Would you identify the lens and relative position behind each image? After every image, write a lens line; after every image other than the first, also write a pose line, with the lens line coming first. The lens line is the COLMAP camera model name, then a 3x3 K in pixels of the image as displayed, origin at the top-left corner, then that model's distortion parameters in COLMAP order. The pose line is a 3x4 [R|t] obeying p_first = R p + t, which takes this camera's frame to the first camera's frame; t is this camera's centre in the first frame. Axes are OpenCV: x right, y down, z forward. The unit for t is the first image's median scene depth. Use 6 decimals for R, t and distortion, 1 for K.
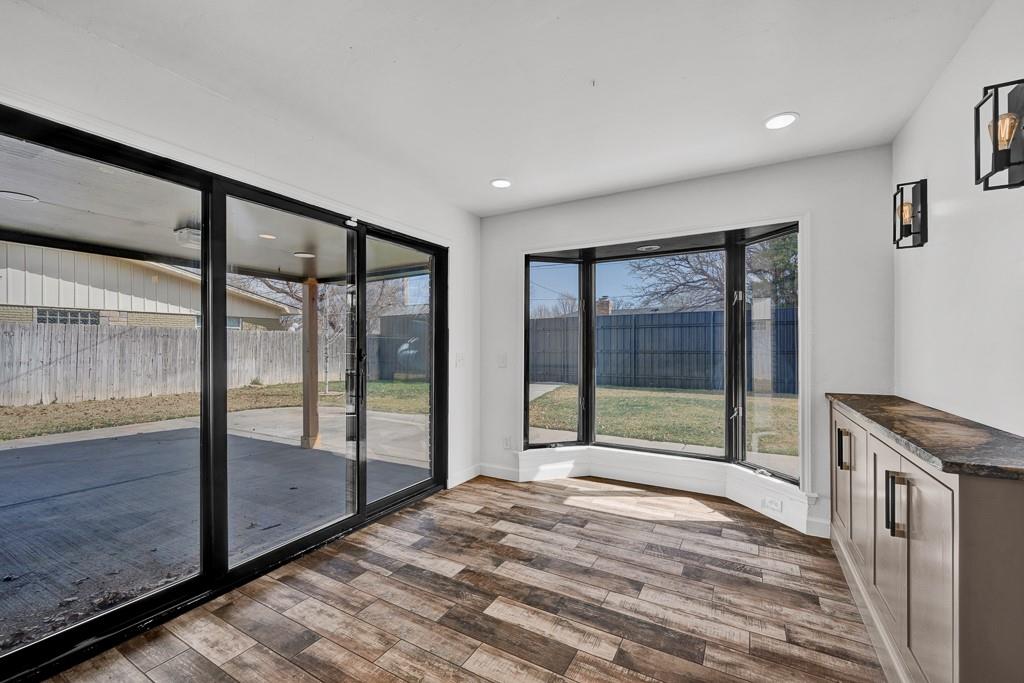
lens RADIAL K [[422.1, 0, 507.0], [0, 422.1, 346.4], [0, 0, 1]] dist [-0.000517, -0.000057]
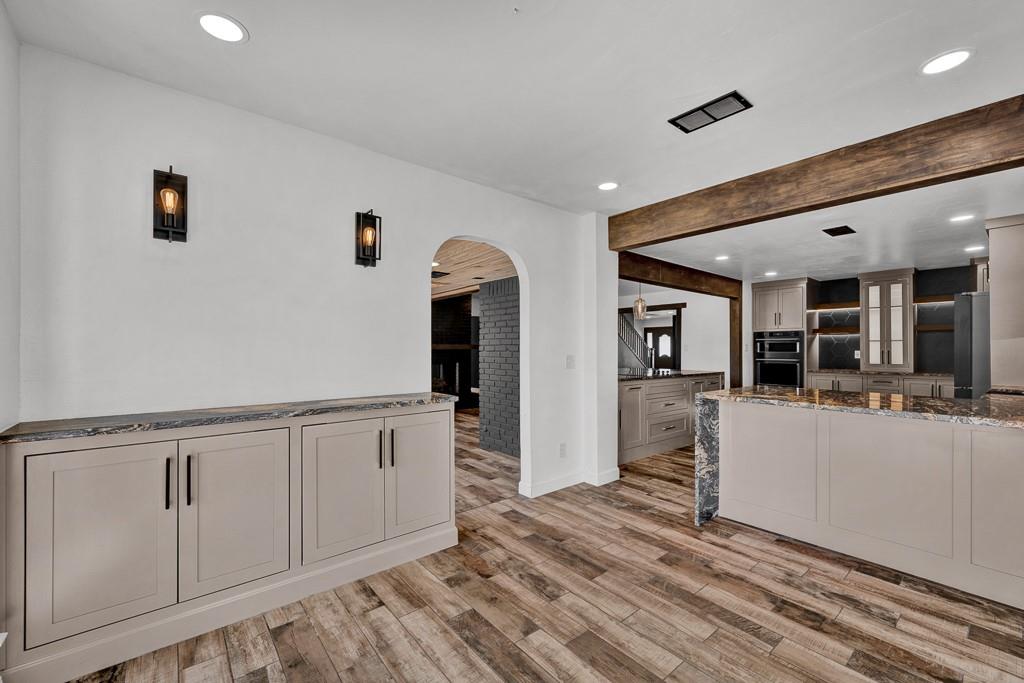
lens RADIAL K [[409.5, 0, 512.7], [0, 409.5, 344.8], [0, 0, 1]] dist [0.000554, 0.000046]
pose [[-0.937813, 0.005500, 0.347098, -0.063820], [0.000653, 0.999901, -0.014078, -0.001438], [-0.347141, -0.012976, -0.937723, 1.949077]]
